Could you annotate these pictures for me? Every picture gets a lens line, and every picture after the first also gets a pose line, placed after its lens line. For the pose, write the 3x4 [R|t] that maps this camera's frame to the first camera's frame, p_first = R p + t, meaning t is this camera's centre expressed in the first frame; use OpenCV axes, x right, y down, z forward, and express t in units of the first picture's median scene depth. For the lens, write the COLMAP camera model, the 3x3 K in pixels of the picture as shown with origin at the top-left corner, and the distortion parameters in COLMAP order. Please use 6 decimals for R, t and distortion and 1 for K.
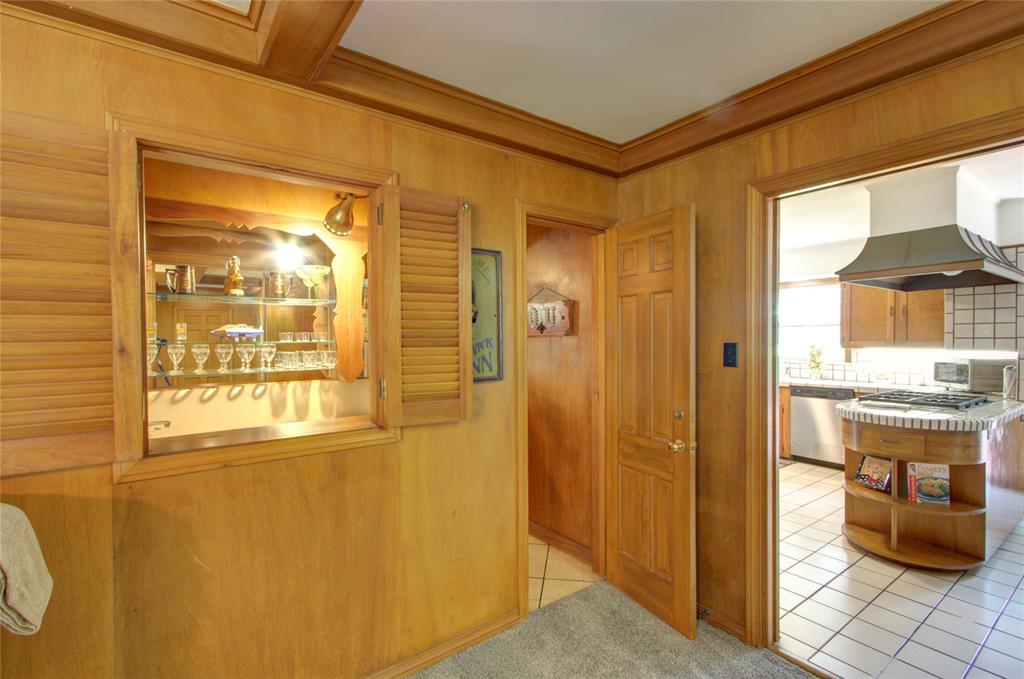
lens RADIAL K [[469.1, 0, 512.4], [0, 469.1, 343.5], [0, 0, 1]] dist [0.007709, -0.000280]
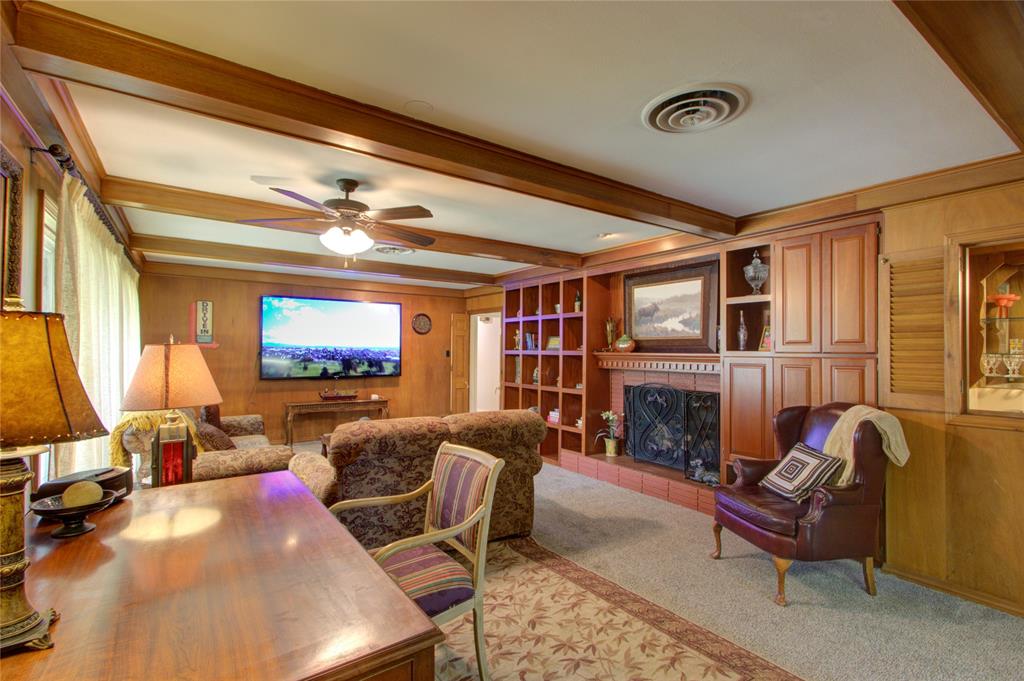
lens RADIAL K [[469.1, 0, 511.4], [0, 469.1, 348.2], [0, 0, 1]] dist [0.007709, -0.000280]
pose [[-0.027560, -0.002000, -0.999618, 1.045884], [-0.018680, 0.999824, -0.001485, 0.018154], [0.999446, 0.018631, -0.027593, -0.675692]]
